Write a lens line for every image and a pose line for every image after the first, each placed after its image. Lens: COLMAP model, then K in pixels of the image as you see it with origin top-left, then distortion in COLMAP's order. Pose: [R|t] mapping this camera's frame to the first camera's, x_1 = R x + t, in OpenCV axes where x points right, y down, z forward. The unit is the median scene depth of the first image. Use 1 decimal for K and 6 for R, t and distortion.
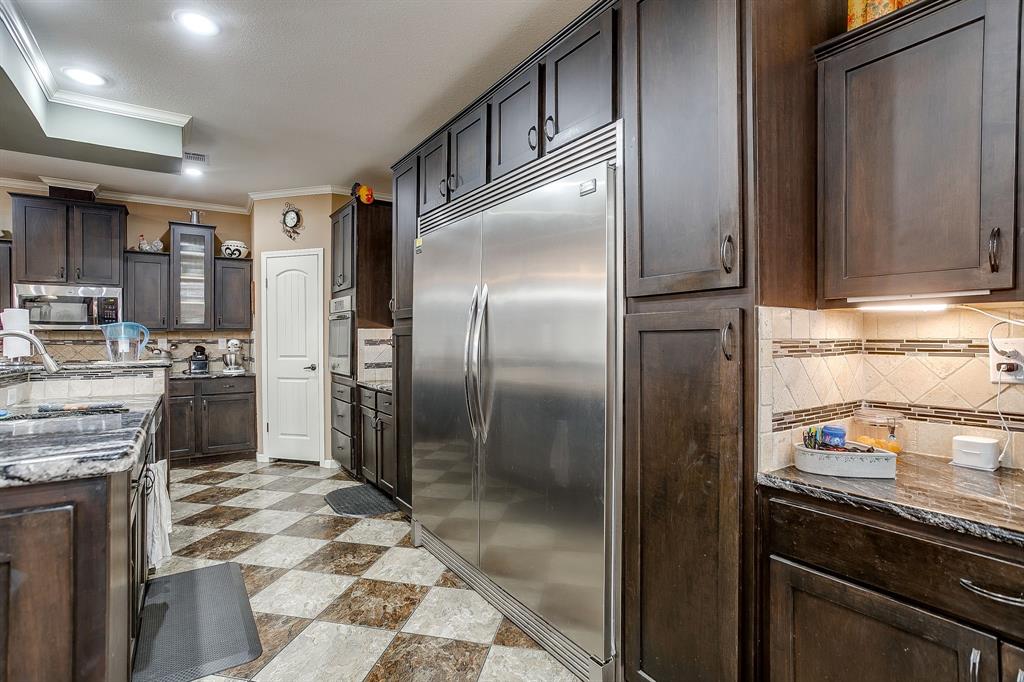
lens RADIAL K [[497.8, 0, 512.0], [0, 497.8, 341.0], [0, 0, 1]] dist [-0.045927, 0.019117]
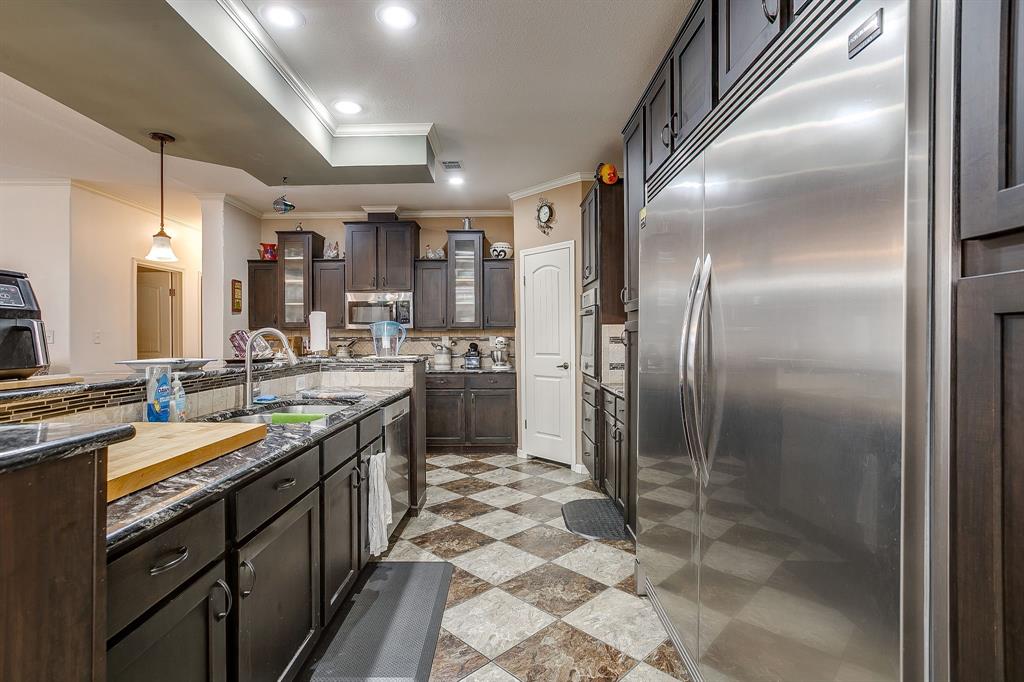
lens RADIAL K [[497.8, 0, 512.0], [0, 497.8, 341.0], [0, 0, 1]] dist [-0.045927, 0.019117]
pose [[0.830631, 0.003568, -0.556812, 0.060381], [-0.001529, 0.999990, 0.004127, 0.001321], [0.556821, -0.002576, 0.830628, 0.175105]]
